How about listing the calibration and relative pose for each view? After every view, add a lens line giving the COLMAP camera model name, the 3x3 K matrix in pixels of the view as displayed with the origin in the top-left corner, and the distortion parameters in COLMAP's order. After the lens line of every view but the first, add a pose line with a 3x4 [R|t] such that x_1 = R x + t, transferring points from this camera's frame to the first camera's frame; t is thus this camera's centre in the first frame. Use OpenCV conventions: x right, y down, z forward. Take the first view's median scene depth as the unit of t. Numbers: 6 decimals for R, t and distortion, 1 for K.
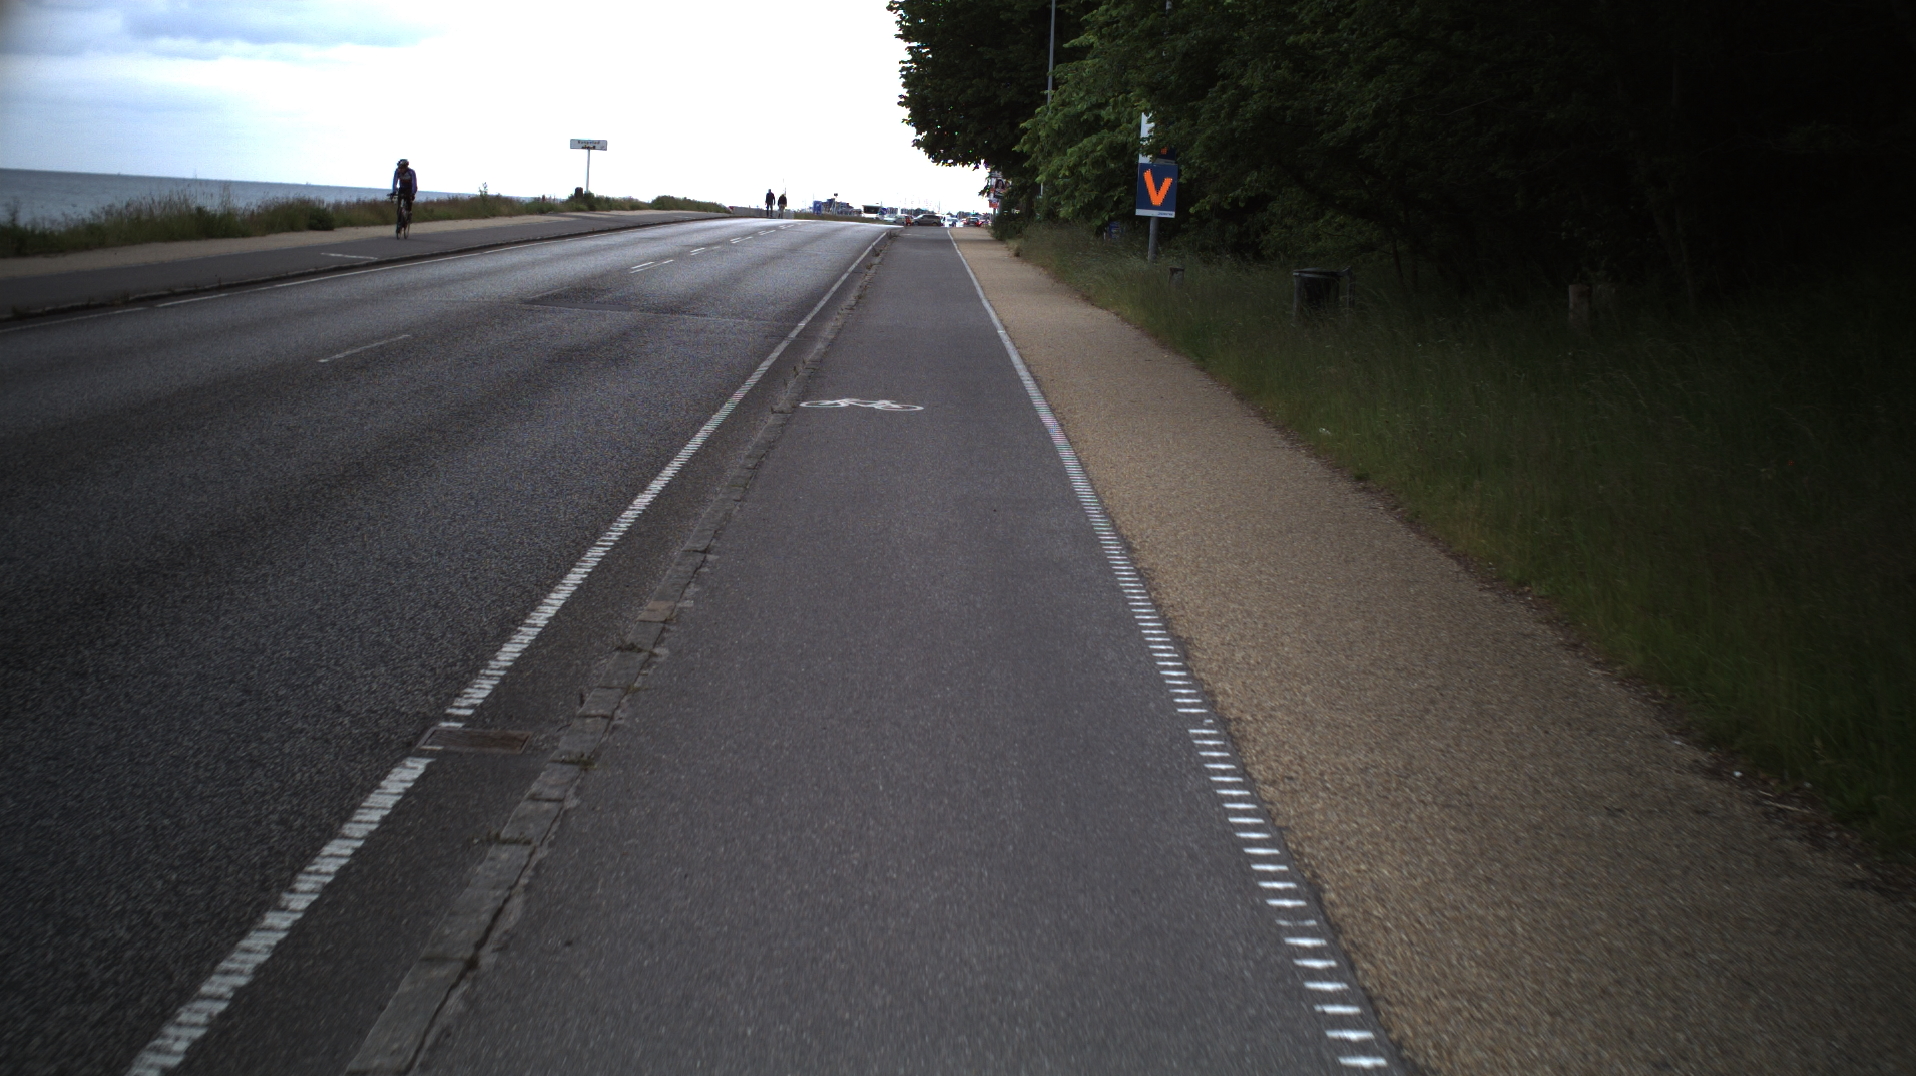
lens RADIAL K [[3206.2, 0, 958.0], [0, 3206.2, 538.0], [0, 0, 1]] dist [-0.347190, 0.671369]
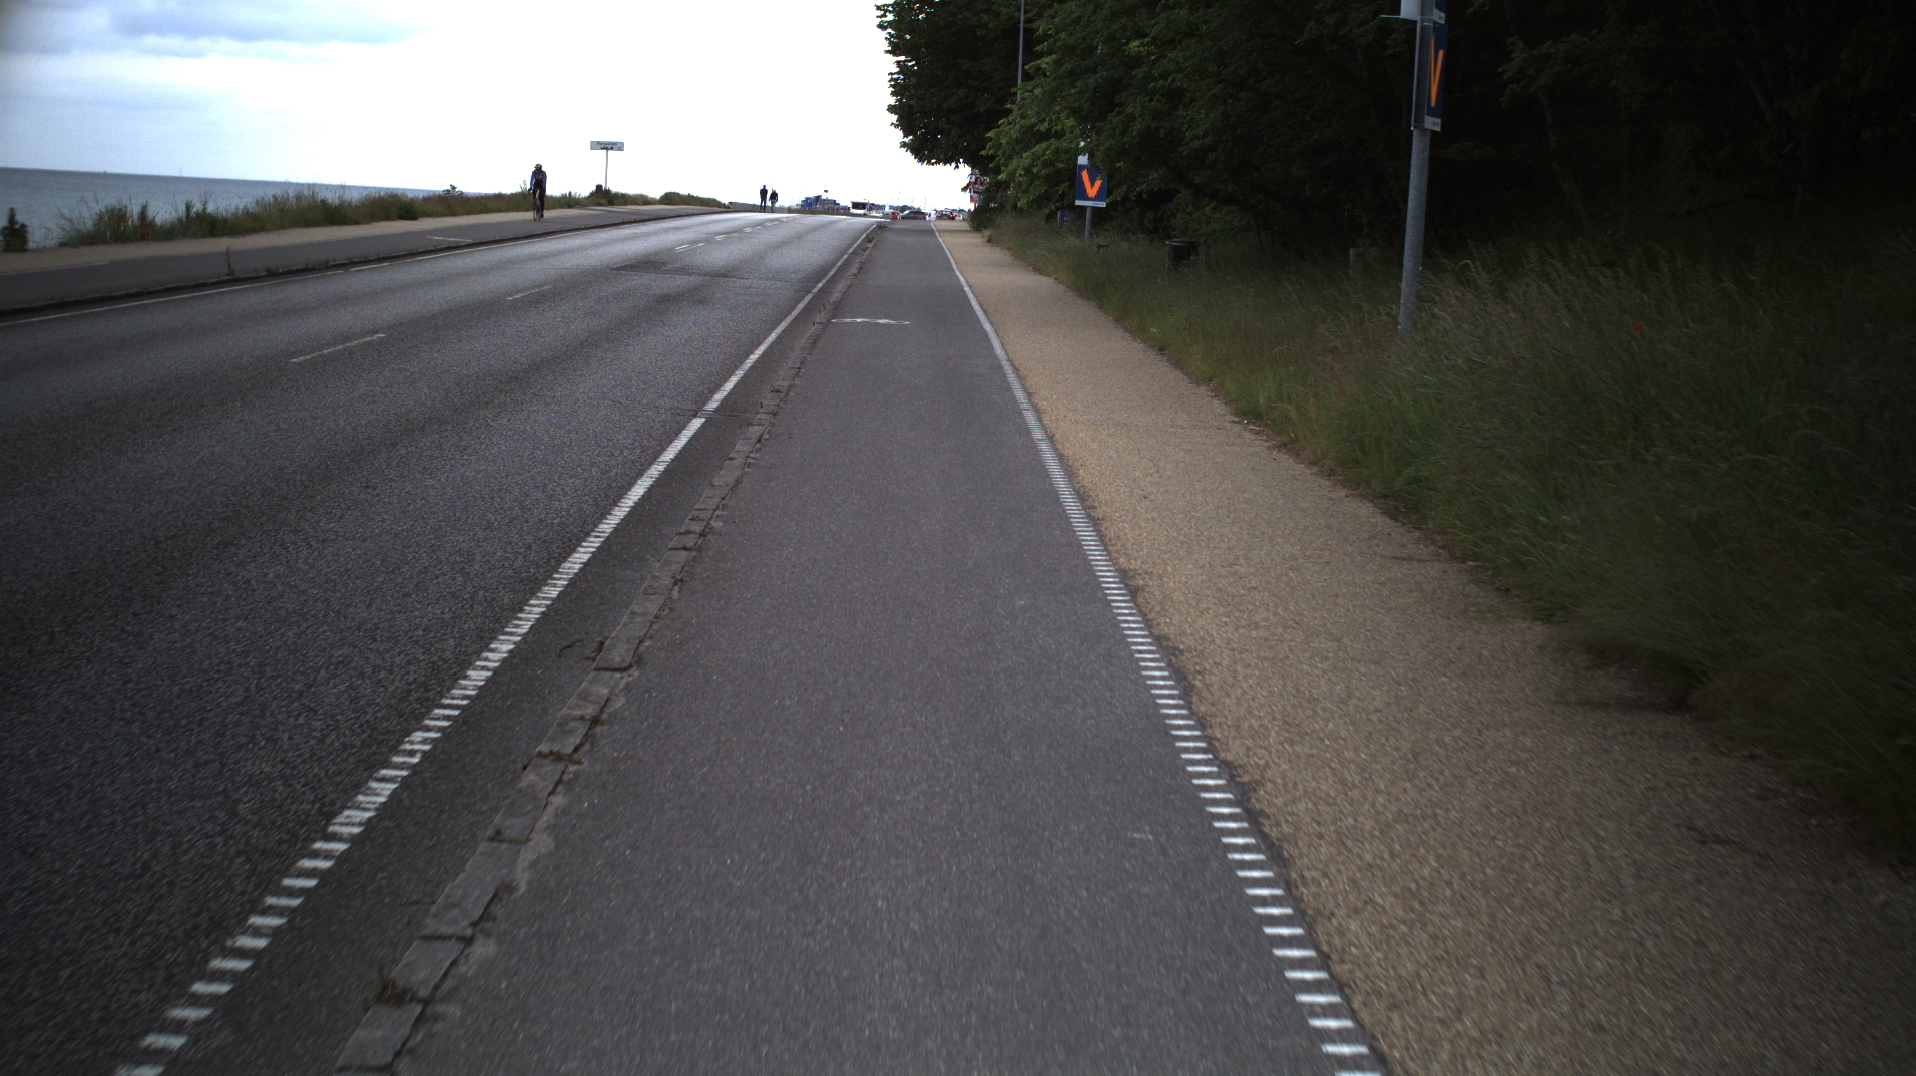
lens RADIAL K [[3206.2, 0, 958.0], [0, 3206.2, 538.0], [0, 0, 1]] dist [-0.347190, 0.671369]
pose [[0.999990, -0.001510, 0.004147, 0.003078], [0.001506, 0.999998, 0.000992, 0.031307], [-0.004148, -0.000986, 0.999991, -0.283067]]
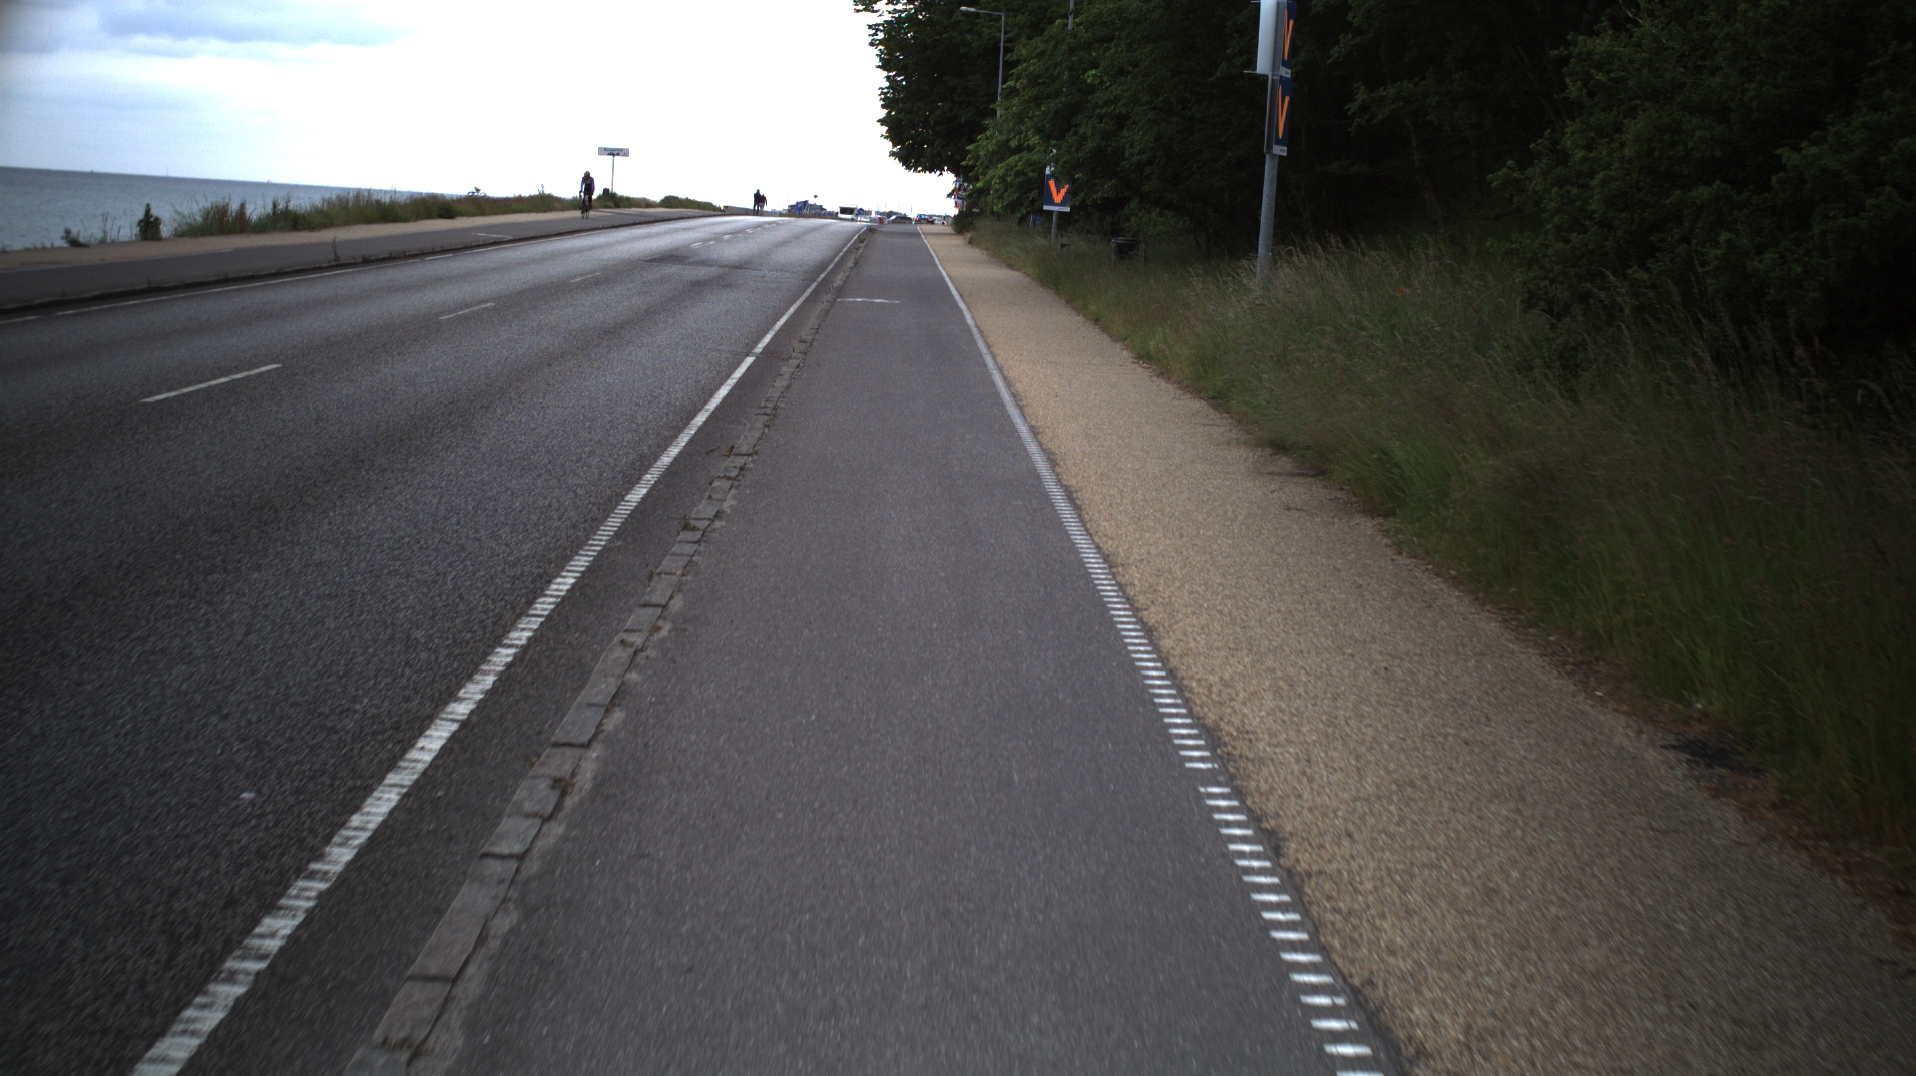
lens RADIAL K [[3206.2, 0, 958.0], [0, 3206.2, 538.0], [0, 0, 1]] dist [-0.347190, 0.671369]
pose [[0.999939, 0.006062, 0.009231, 0.003744], [-0.006053, 0.999981, -0.000941, 0.051831], [-0.009237, 0.000885, 0.999957, -0.471979]]
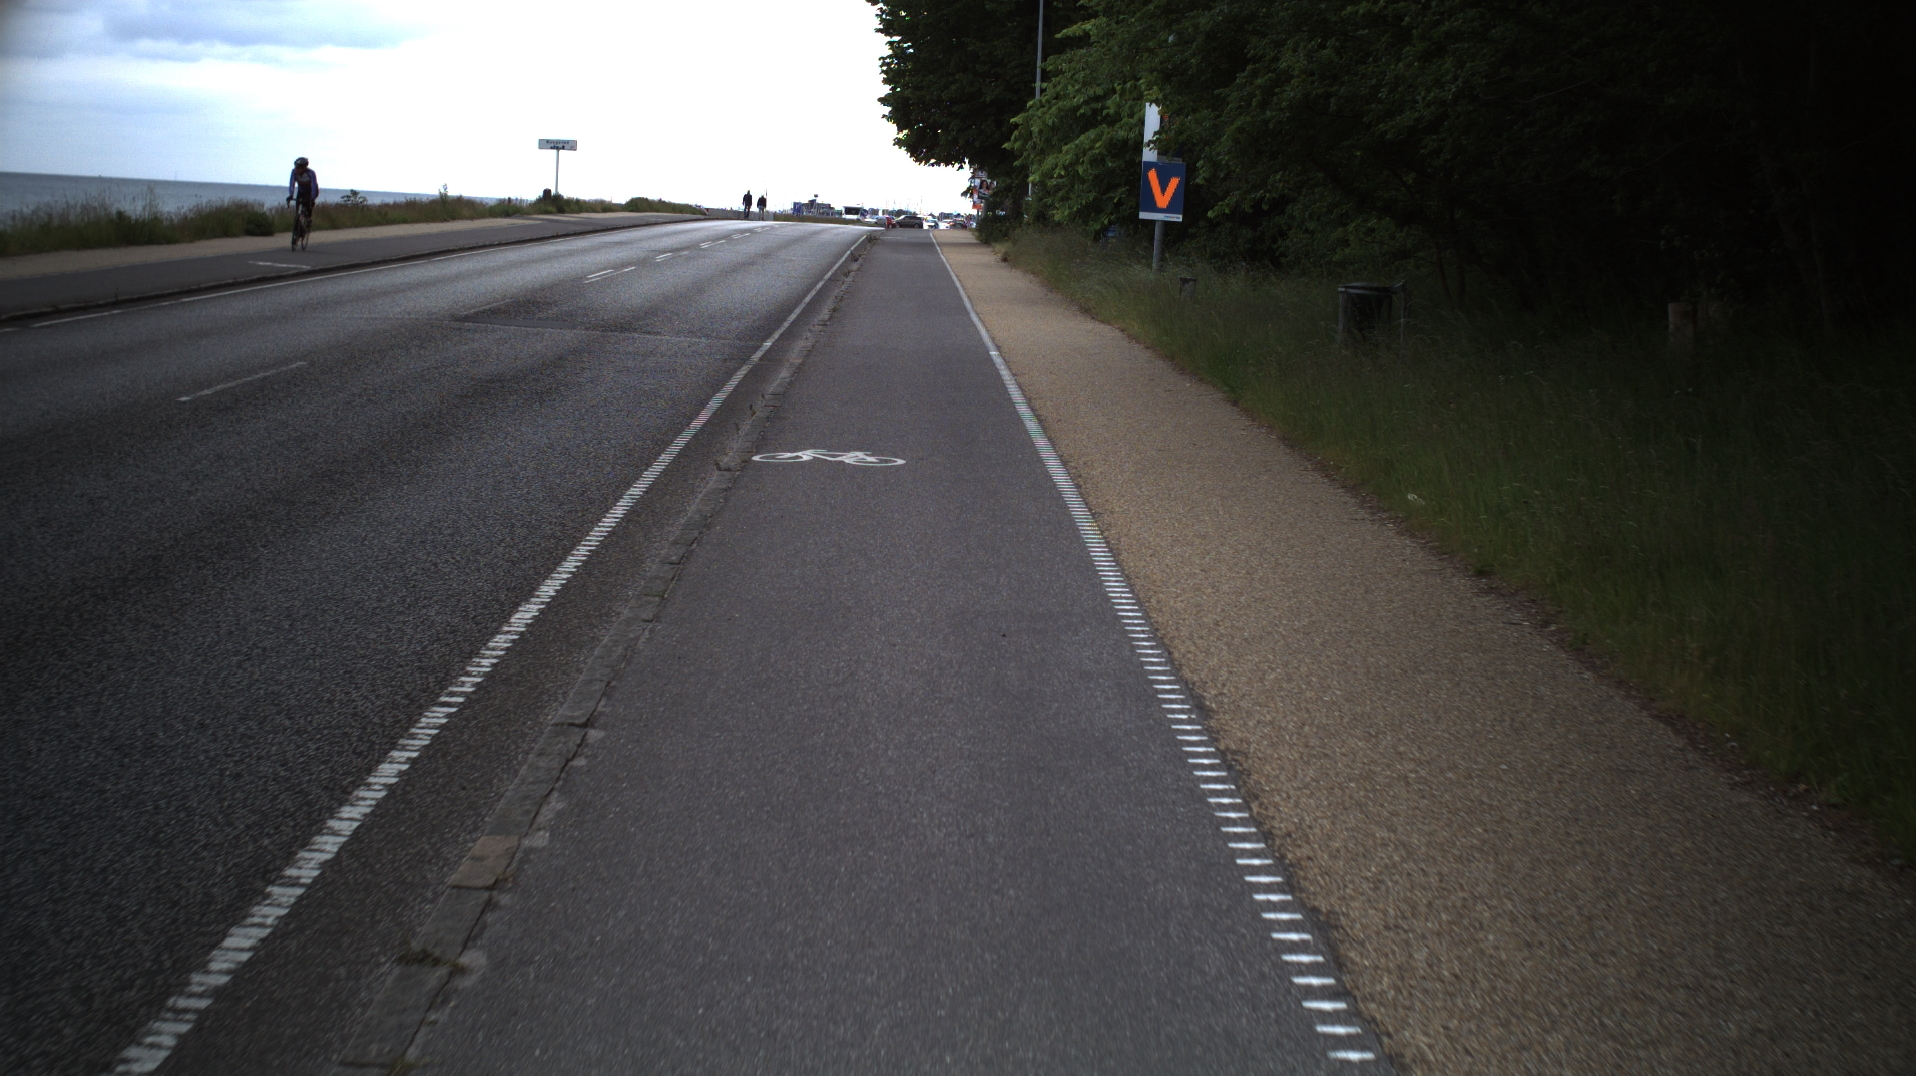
lens RADIAL K [[3206.2, 0, 958.0], [0, 3206.2, 538.0], [0, 0, 1]] dist [-0.347190, 0.671369]
pose [[0.999982, -0.002031, 0.005564, -0.000970], [0.002032, 0.999998, -0.000224, -0.010340], [-0.005563, 0.000235, 0.999984, 0.093615]]
